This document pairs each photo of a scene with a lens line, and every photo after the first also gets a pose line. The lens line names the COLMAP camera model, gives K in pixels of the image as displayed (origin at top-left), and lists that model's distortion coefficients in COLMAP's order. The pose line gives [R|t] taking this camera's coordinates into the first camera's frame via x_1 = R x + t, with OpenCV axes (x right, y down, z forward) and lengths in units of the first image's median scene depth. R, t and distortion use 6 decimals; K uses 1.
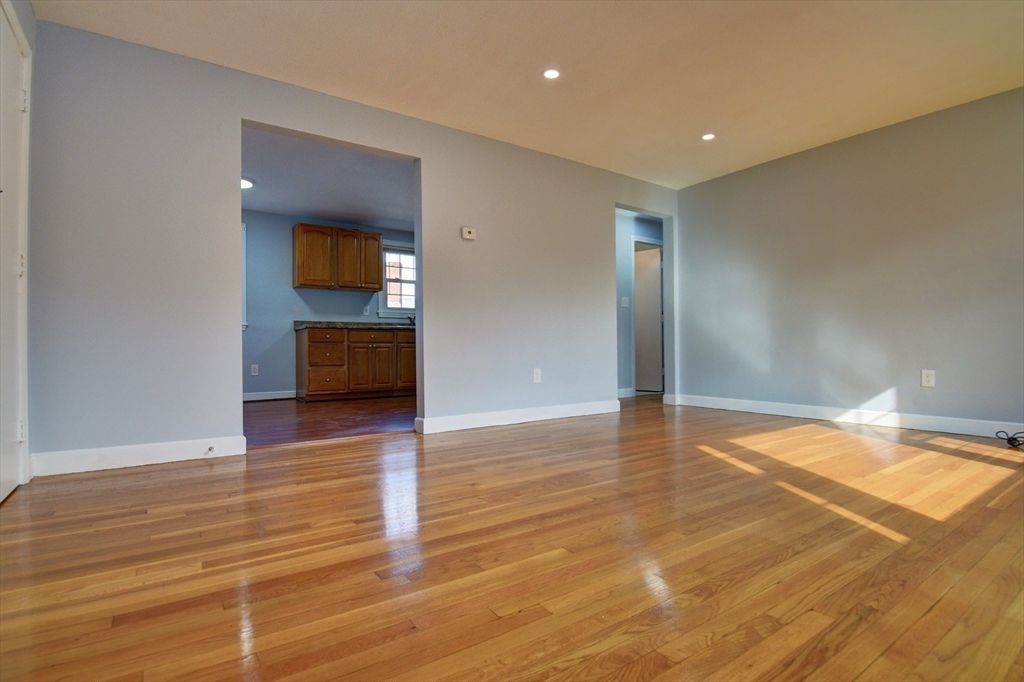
lens RADIAL K [[498.4, 0, 507.5], [0, 498.4, 344.0], [0, 0, 1]] dist [-0.016277, -0.001759]
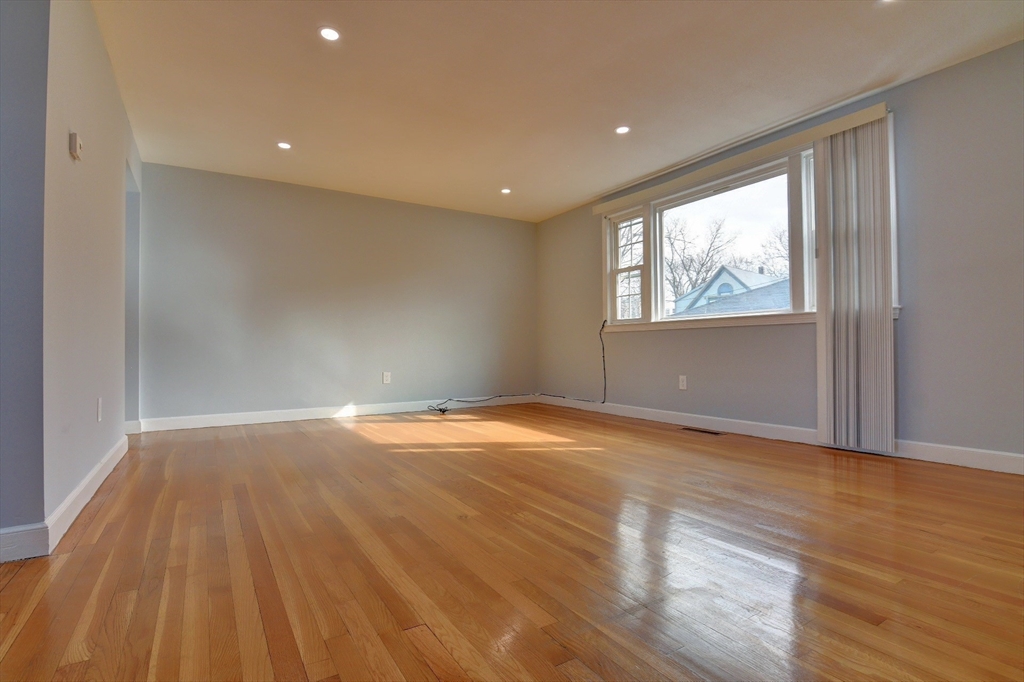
lens RADIAL K [[498.4, 0, 507.9], [0, 498.4, 344.3], [0, 0, 1]] dist [-0.016277, -0.001759]
pose [[0.054046, 0.014454, 0.998434, -0.489978], [0.001229, 0.999894, -0.014542, -0.006882], [-0.998538, 0.002013, 0.054022, 0.444800]]
